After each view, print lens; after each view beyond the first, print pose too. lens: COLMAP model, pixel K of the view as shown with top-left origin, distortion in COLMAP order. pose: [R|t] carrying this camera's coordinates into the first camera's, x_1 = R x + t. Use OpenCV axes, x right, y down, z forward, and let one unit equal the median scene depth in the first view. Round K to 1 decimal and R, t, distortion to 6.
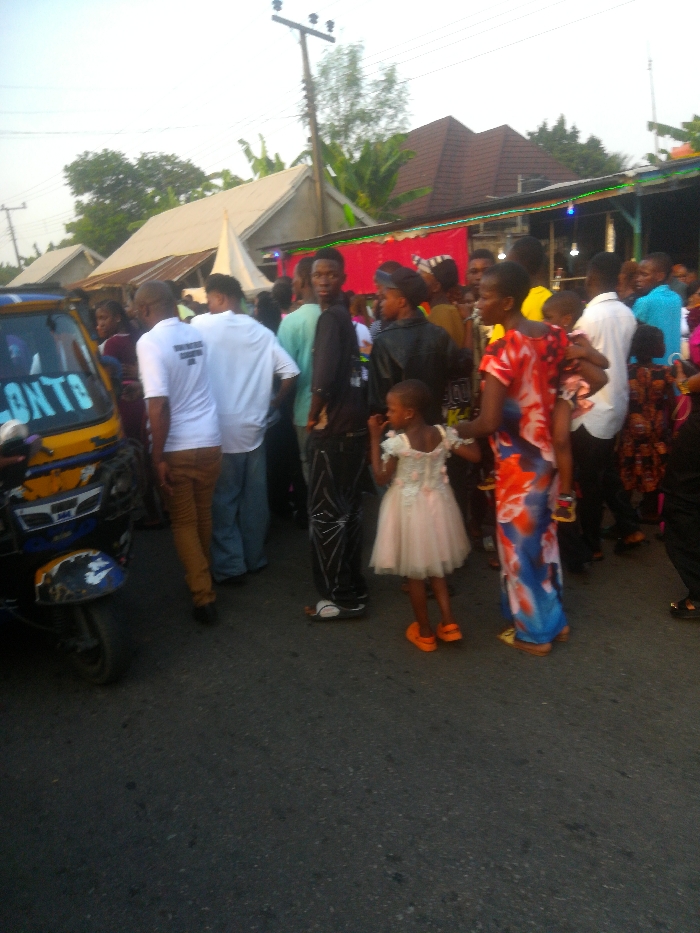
lens RADIAL K [[745.7, 0, 350.0], [0, 745.7, 466.5], [0, 0, 1]] dist [0.011344, 0.000643]
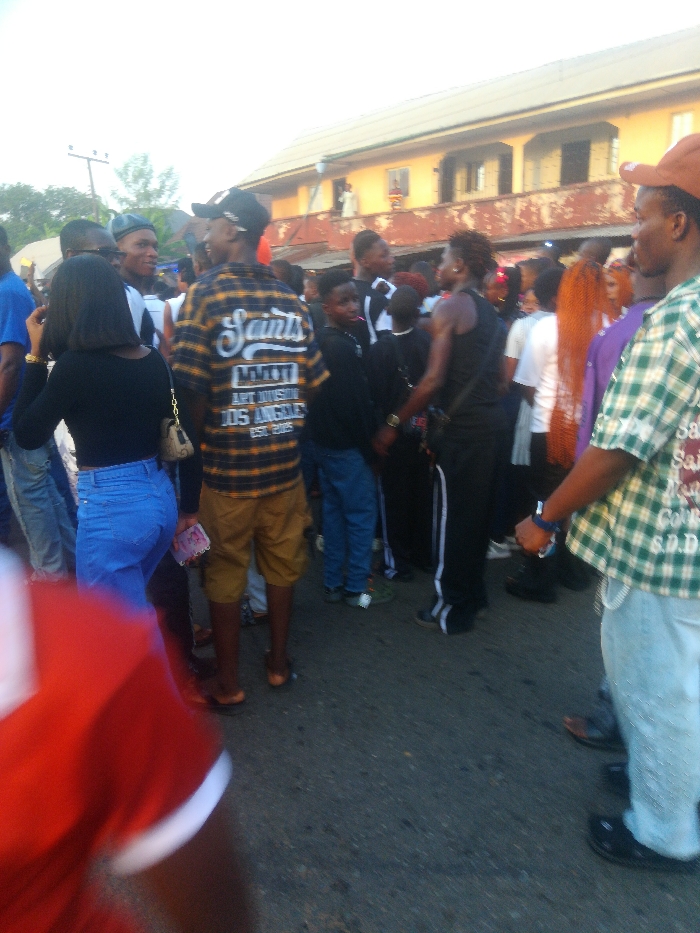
lens RADIAL K [[691.2, 0, 350.0], [0, 691.2, 466.5], [0, 0, 1]] dist [0.042261, -0.073790]
pose [[0.996517, 0.025510, 0.079396, 0.274341], [-0.026769, 0.999532, 0.014832, 0.081895], [-0.078980, -0.016906, 0.996733, -0.462353]]
